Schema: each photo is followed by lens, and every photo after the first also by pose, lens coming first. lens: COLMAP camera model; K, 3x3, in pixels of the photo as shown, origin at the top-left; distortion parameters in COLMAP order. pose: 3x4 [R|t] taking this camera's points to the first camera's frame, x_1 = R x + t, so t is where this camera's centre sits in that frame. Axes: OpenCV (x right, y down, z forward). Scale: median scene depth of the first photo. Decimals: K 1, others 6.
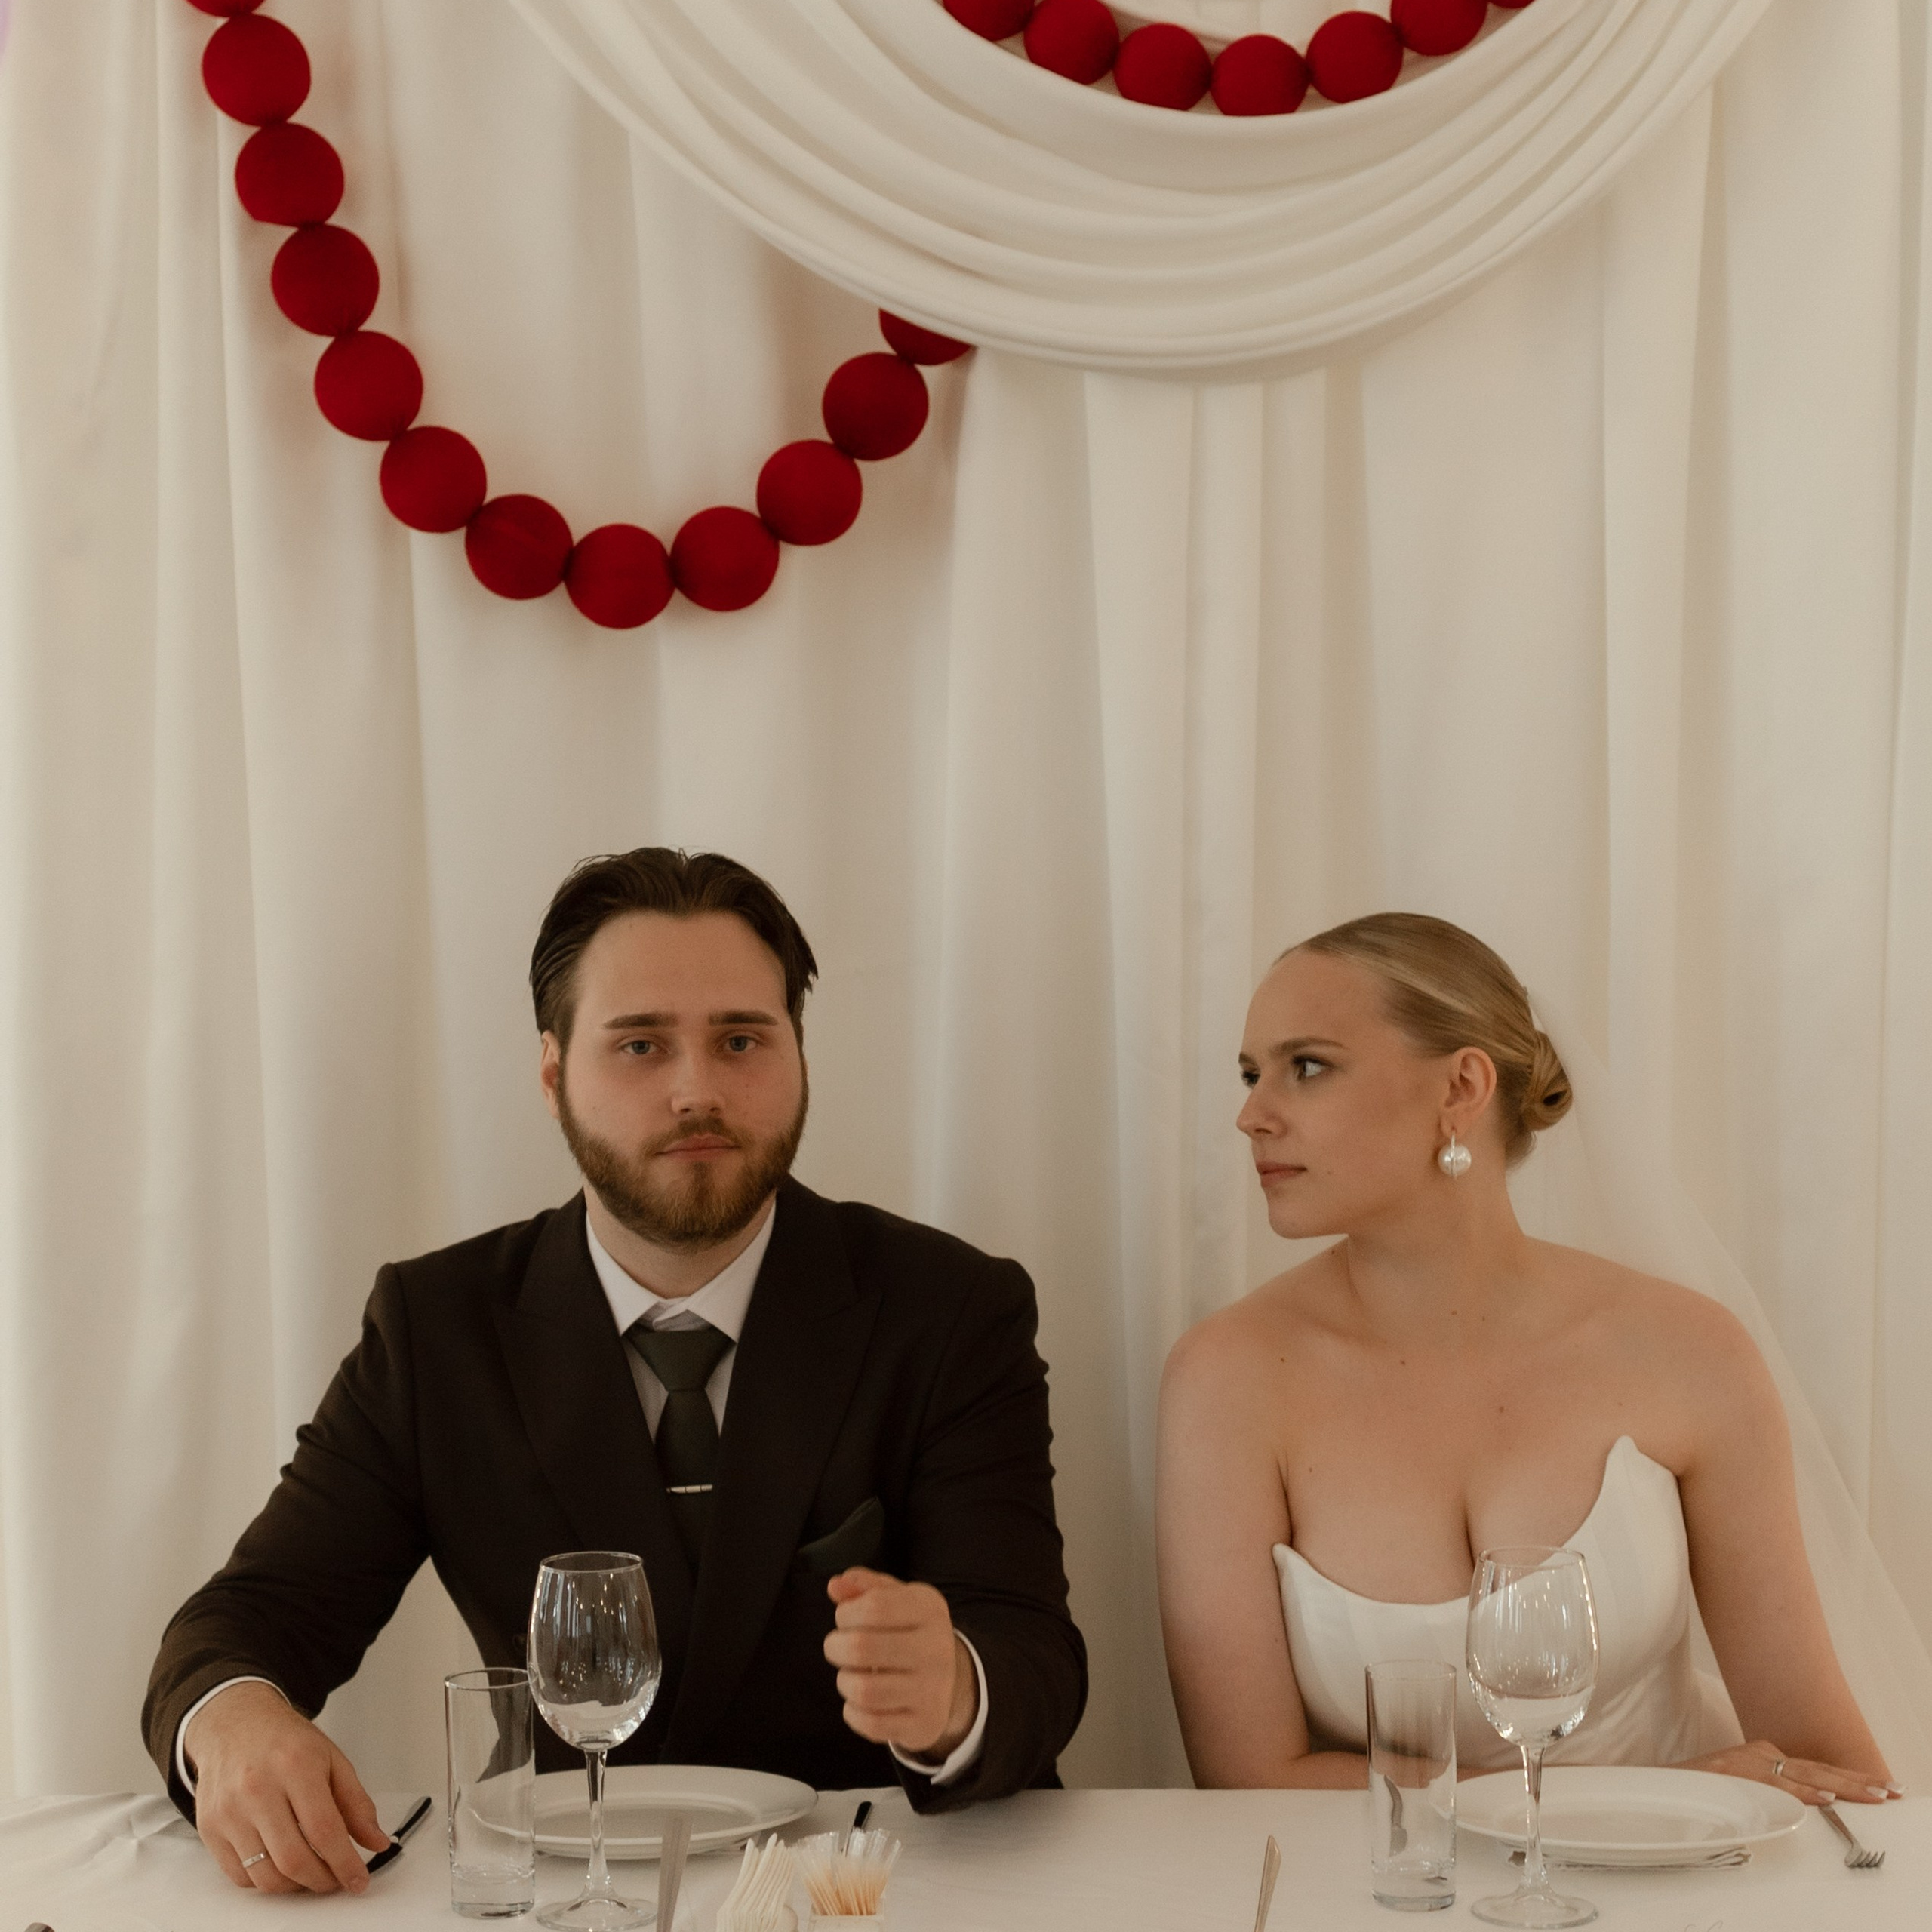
lens RADIAL K [[4893.7, 0, 966.0], [0, 4893.7, 966.0], [0, 0, 1]] dist [0.159791, -0.297401]
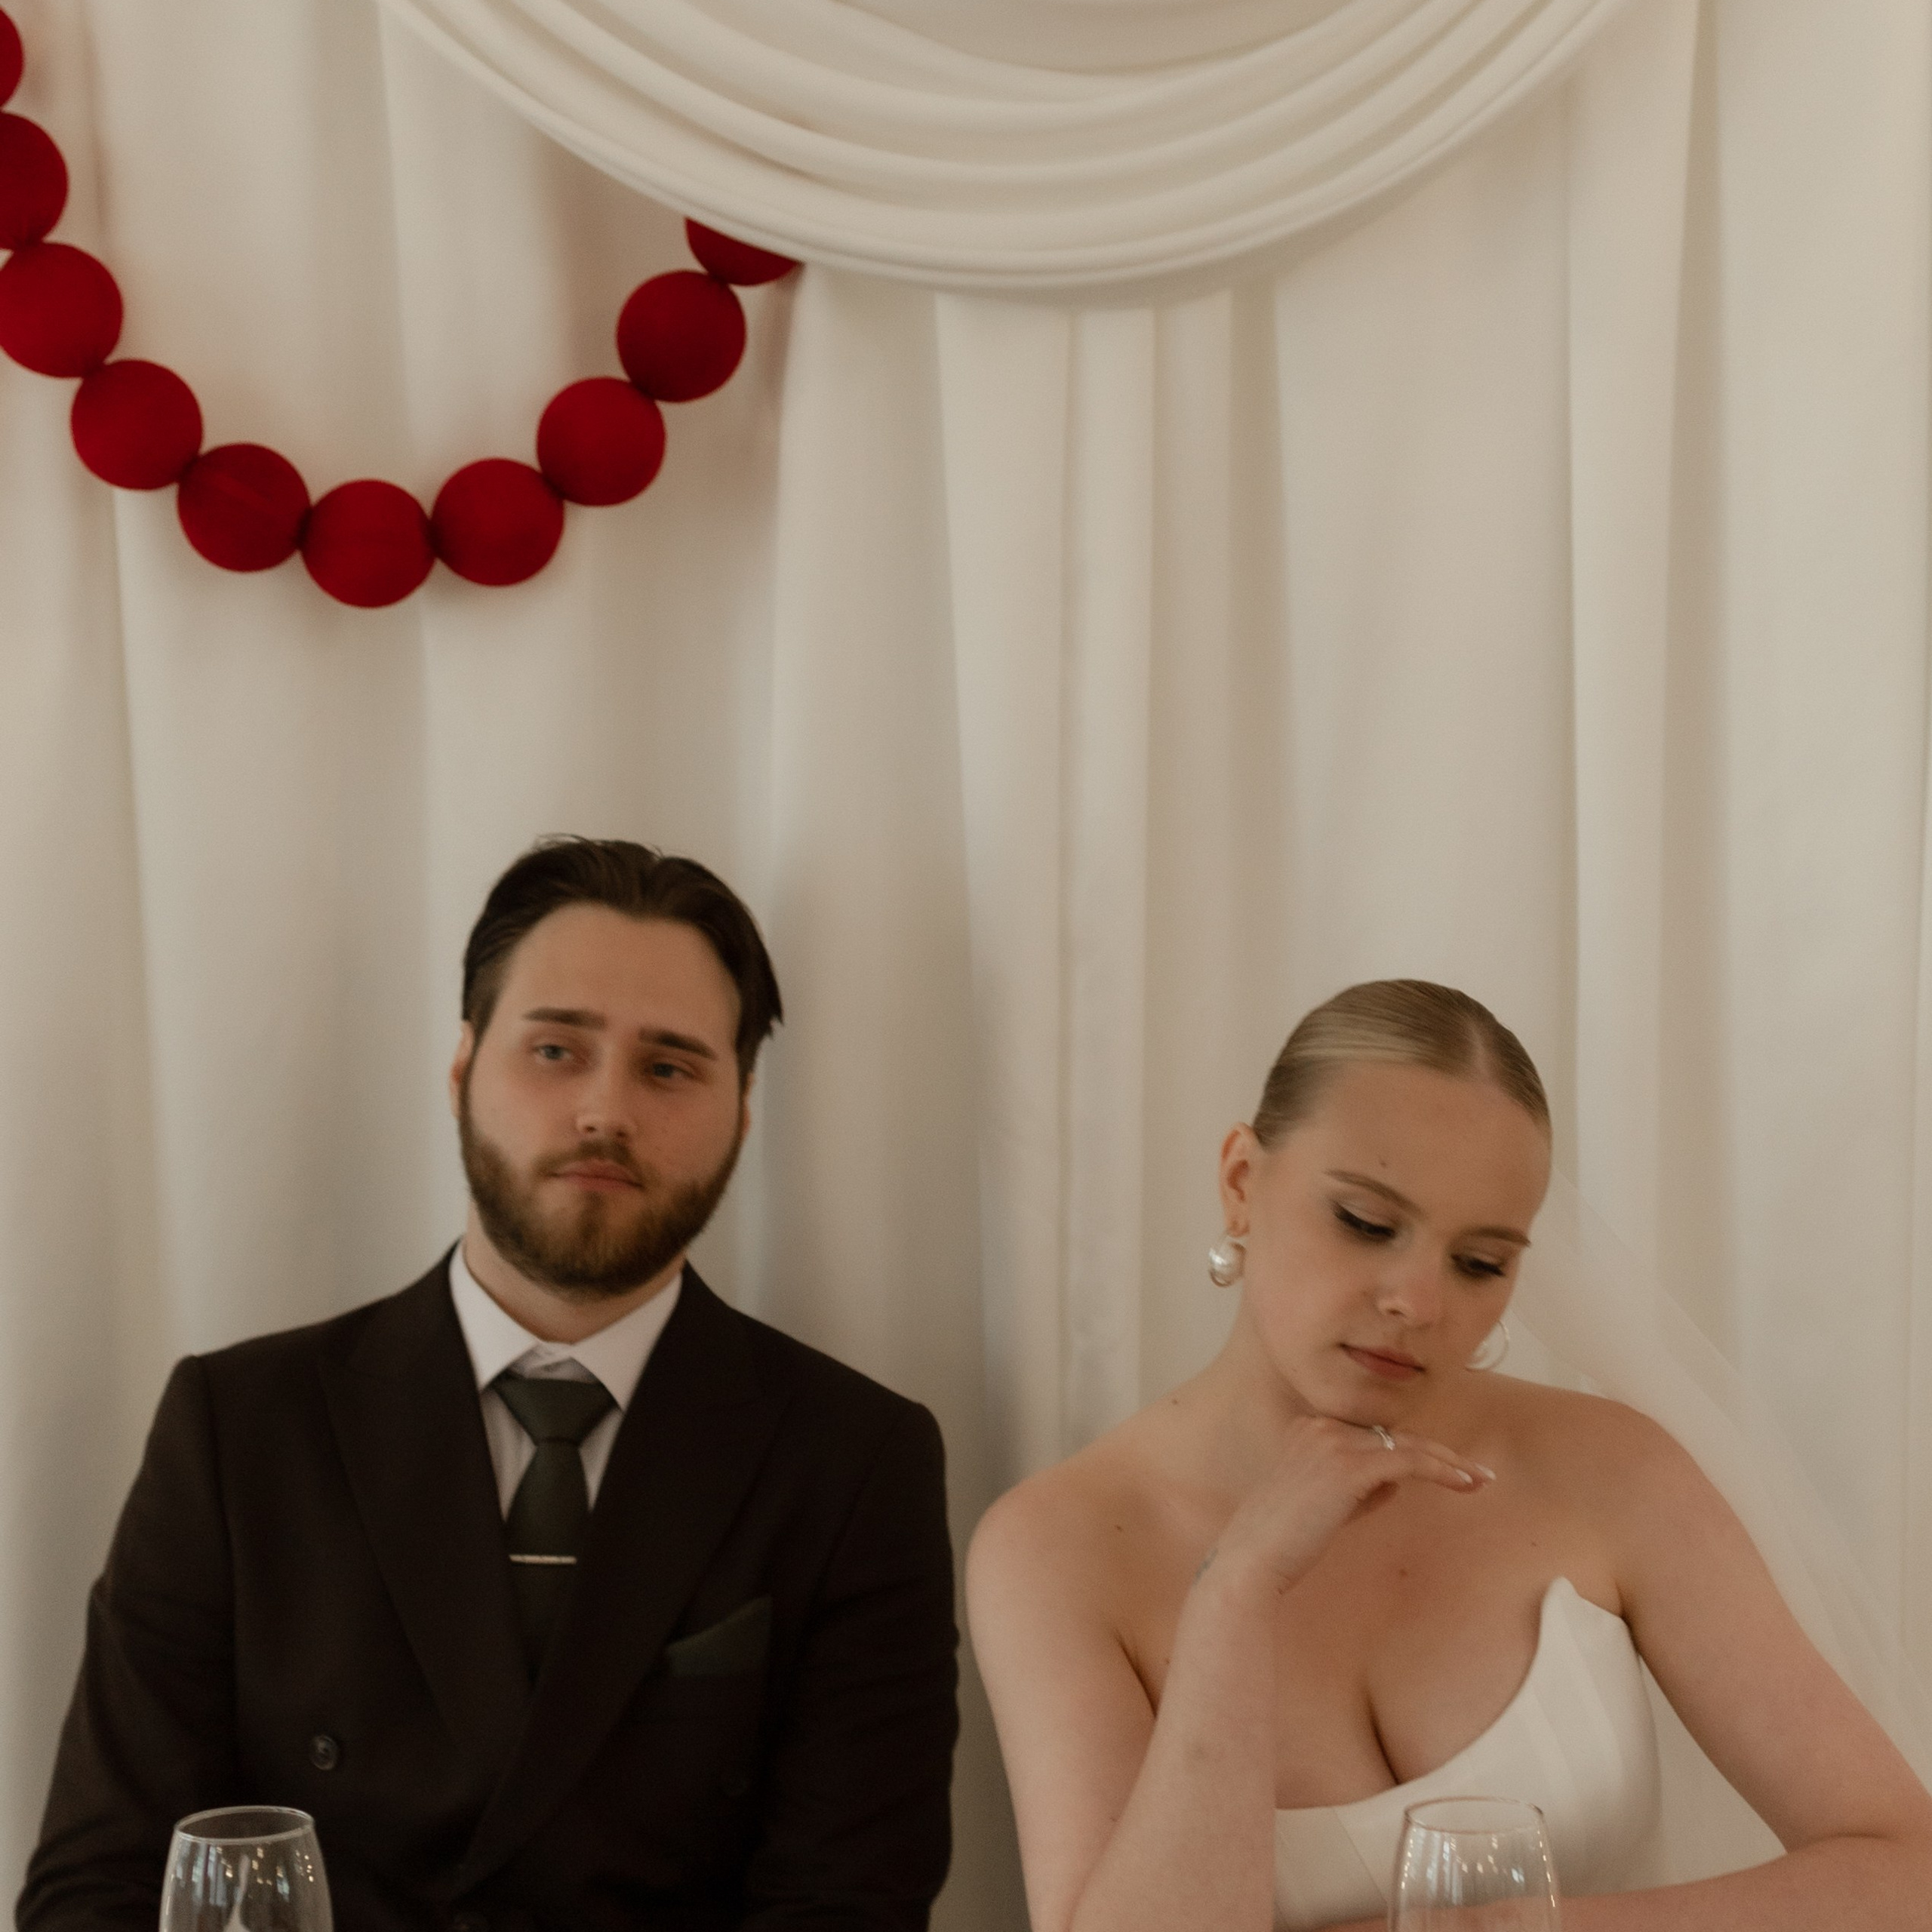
lens RADIAL K [[4937.8, 0, 966.0], [0, 4937.8, 966.0], [0, 0, 1]] dist [0.165438, -0.175756]
pose [[0.999988, -0.002586, 0.004146, 0.025626], [0.002582, 0.999996, 0.000934, -0.009642], [-0.004148, -0.000923, 0.999991, 0.173629]]
